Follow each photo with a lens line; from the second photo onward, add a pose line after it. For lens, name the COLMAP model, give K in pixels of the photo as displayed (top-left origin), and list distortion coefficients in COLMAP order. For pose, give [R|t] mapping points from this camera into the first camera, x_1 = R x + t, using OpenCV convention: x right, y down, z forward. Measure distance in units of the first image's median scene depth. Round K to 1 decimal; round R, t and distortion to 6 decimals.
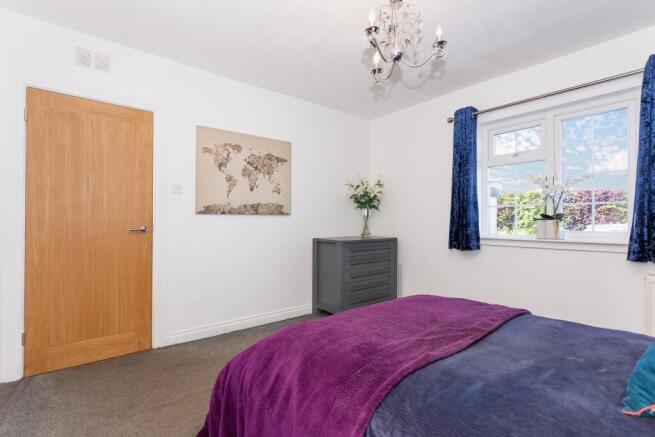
lens RADIAL K [[313.1, 0, 324.8], [0, 313.1, 218.7], [0, 0, 1]] dist [-0.002722, 0.001513]
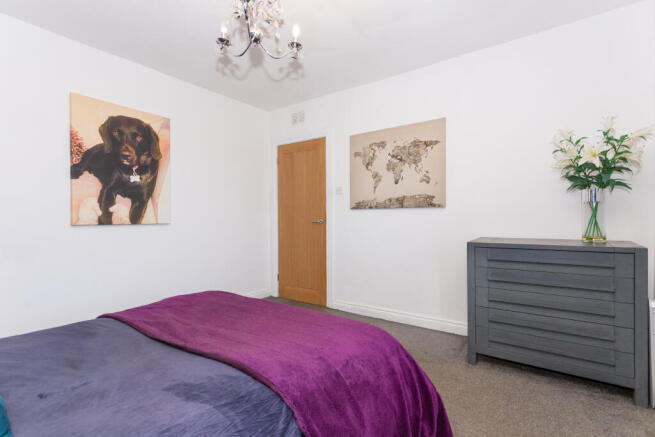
lens RADIAL K [[313.1, 0, 327.8], [0, 313.1, 218.5], [0, 0, 1]] dist [-0.002722, 0.001513]
pose [[0.252964, 0.007144, -0.967449, 0.666883], [0.019925, 0.999722, 0.012592, 0.002769], [0.967271, -0.022461, 0.252751, 0.544688]]
